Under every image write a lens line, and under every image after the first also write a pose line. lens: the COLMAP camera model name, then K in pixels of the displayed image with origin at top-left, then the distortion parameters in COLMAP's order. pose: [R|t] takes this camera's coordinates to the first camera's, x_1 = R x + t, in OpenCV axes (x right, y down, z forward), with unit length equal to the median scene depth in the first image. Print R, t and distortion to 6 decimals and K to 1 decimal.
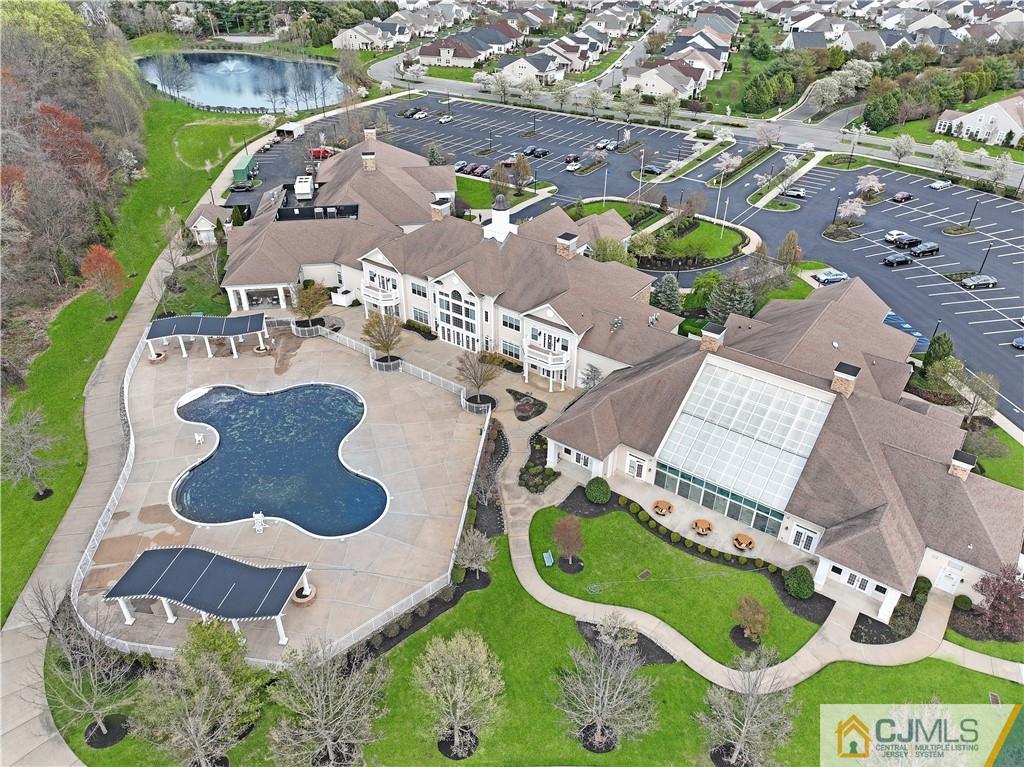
lens RADIAL K [[720.1, 0, 512.0], [0, 720.1, 383.5], [0, 0, 1]] dist [0.000562, 0.007826]
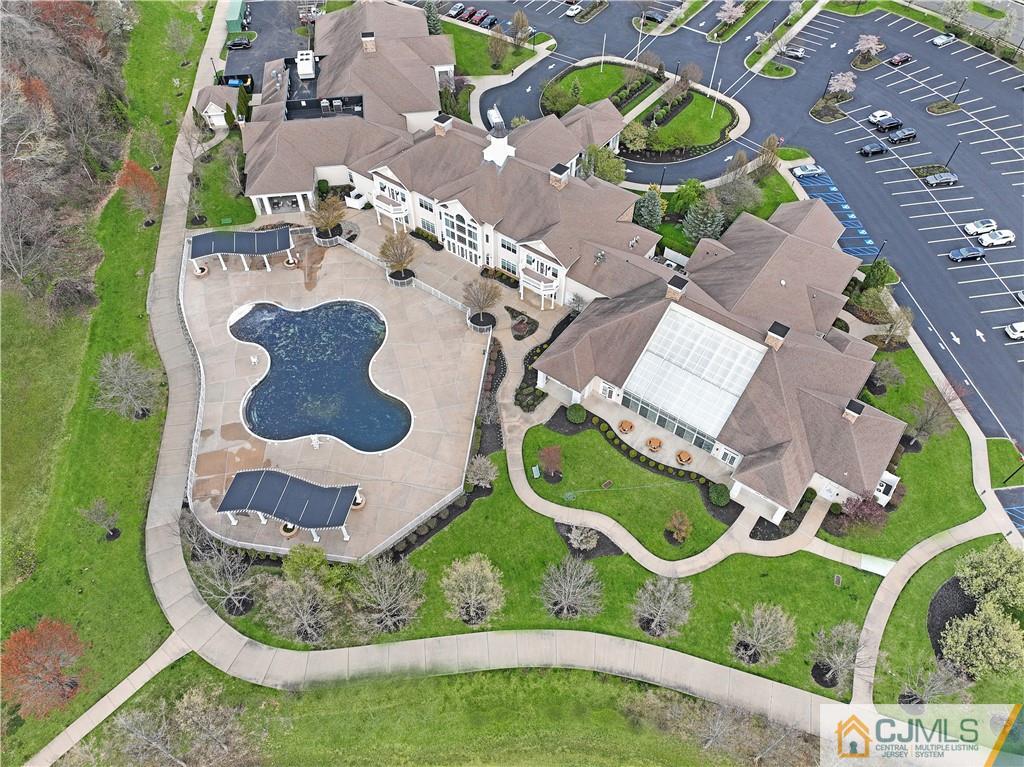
lens RADIAL K [[720.1, 0, 512.0], [0, 720.1, 383.5], [0, 0, 1]] dist [0.000562, 0.007826]
pose [[0.999998, 0.001409, 0.001106, 0.003202], [-0.001687, 0.948270, 0.317459, -0.267562], [-0.000602, -0.317461, 0.948271, -0.170498]]
